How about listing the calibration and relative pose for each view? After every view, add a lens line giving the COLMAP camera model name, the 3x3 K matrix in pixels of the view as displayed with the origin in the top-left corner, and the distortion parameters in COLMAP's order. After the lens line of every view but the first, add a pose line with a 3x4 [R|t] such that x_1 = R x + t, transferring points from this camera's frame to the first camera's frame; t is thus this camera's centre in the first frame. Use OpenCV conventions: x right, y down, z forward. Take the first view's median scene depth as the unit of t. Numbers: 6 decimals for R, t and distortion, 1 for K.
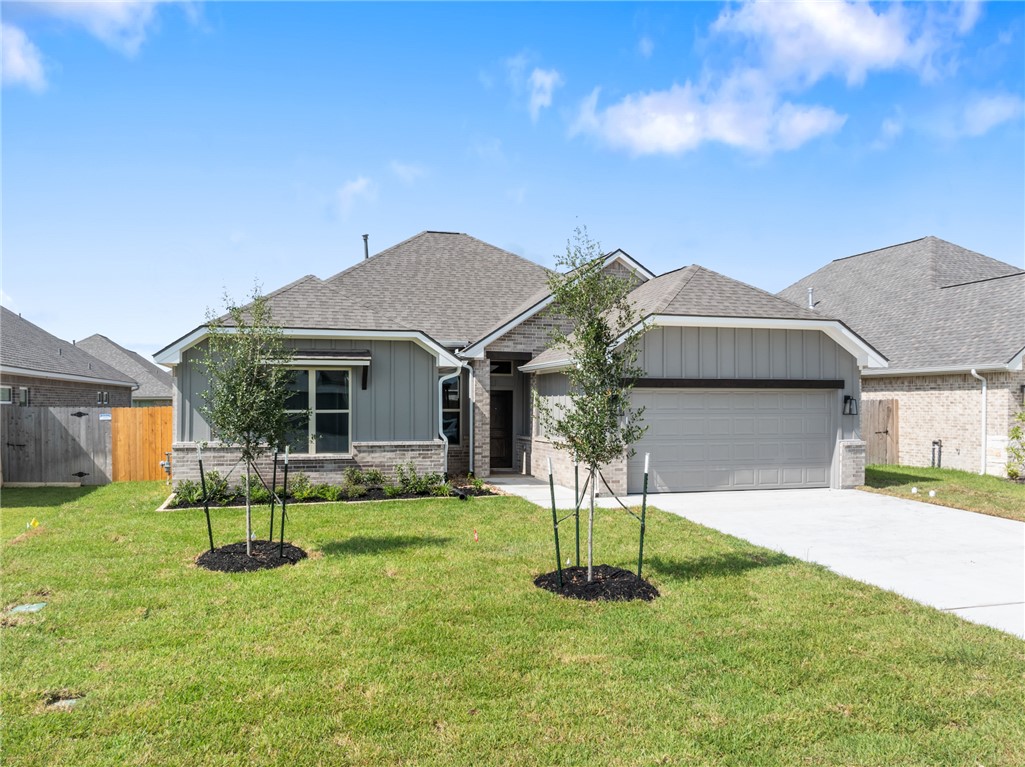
lens RADIAL K [[773.3, 0, 470.3], [0, 773.3, 389.2], [0, 0, 1]] dist [-0.037709, 0.003470]
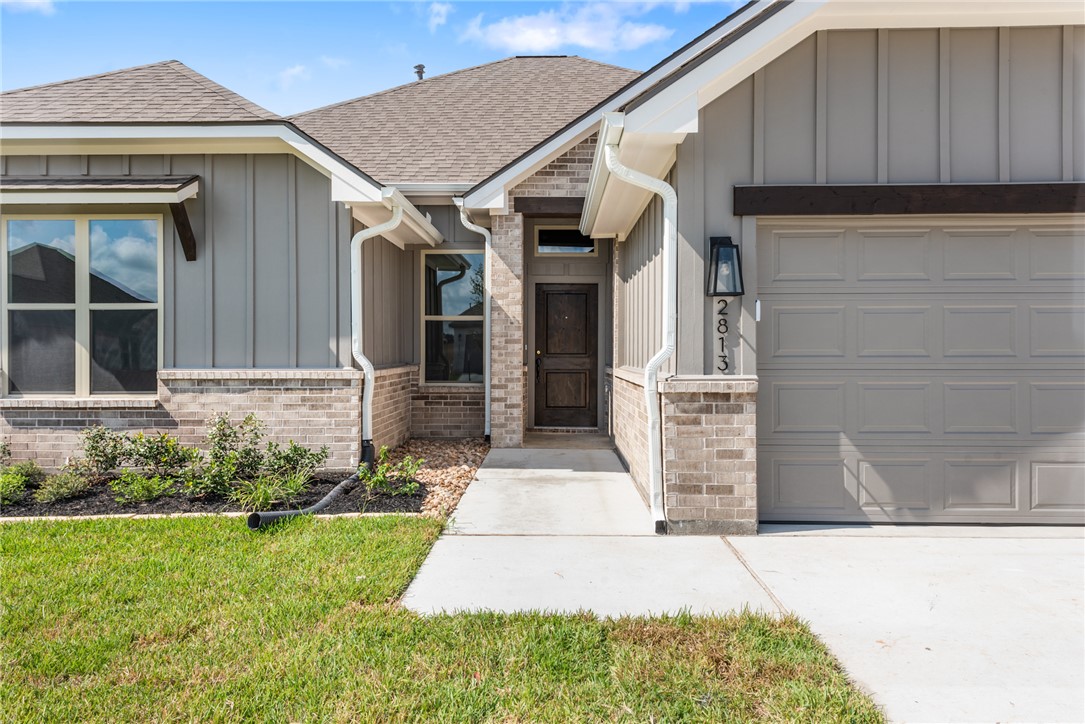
lens RADIAL K [[718.6, 0, 539.1], [0, 718.6, 346.4], [0, 0, 1]] dist [0.007705, 0.000502]
pose [[0.965813, -0.002844, -0.259225, 0.165479], [0.006315, 0.999901, 0.012555, 0.044798], [0.259163, -0.013763, 0.965735, 0.575964]]
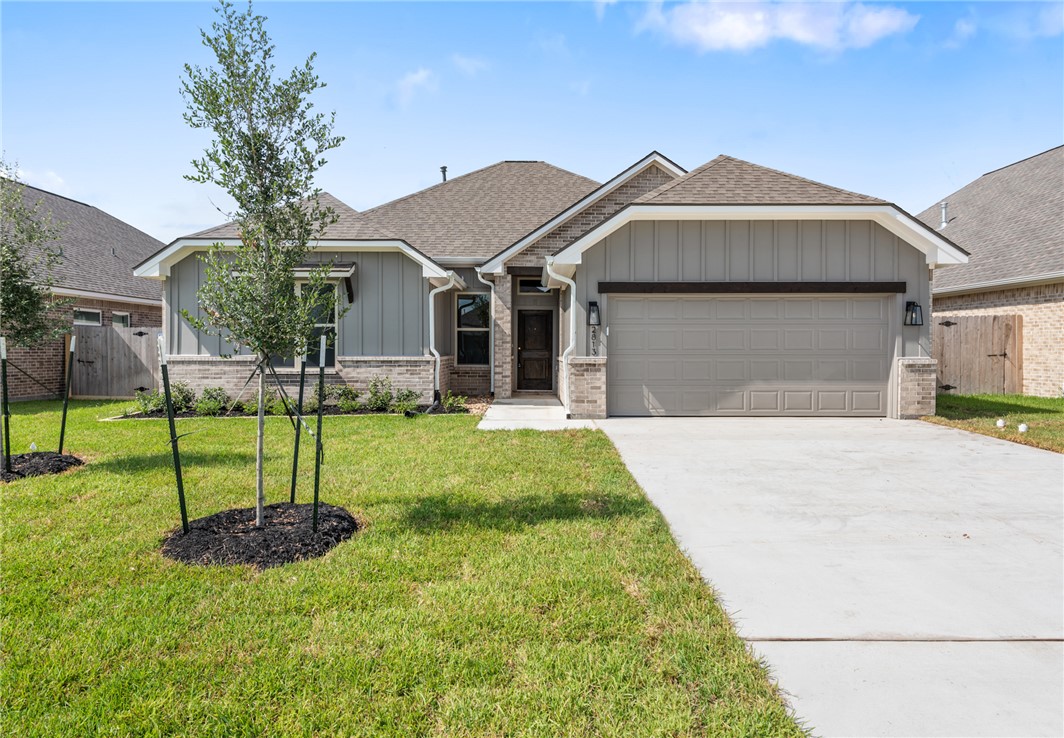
lens RADIAL K [[641.4, 0, 535.7], [0, 641.4, 345.5], [0, 0, 1]] dist [0.009472, -0.001707]
pose [[0.972606, -0.001169, -0.232458, 0.251526], [0.004271, 0.999908, 0.012841, 0.040691], [0.232422, -0.013482, 0.972522, 0.245884]]
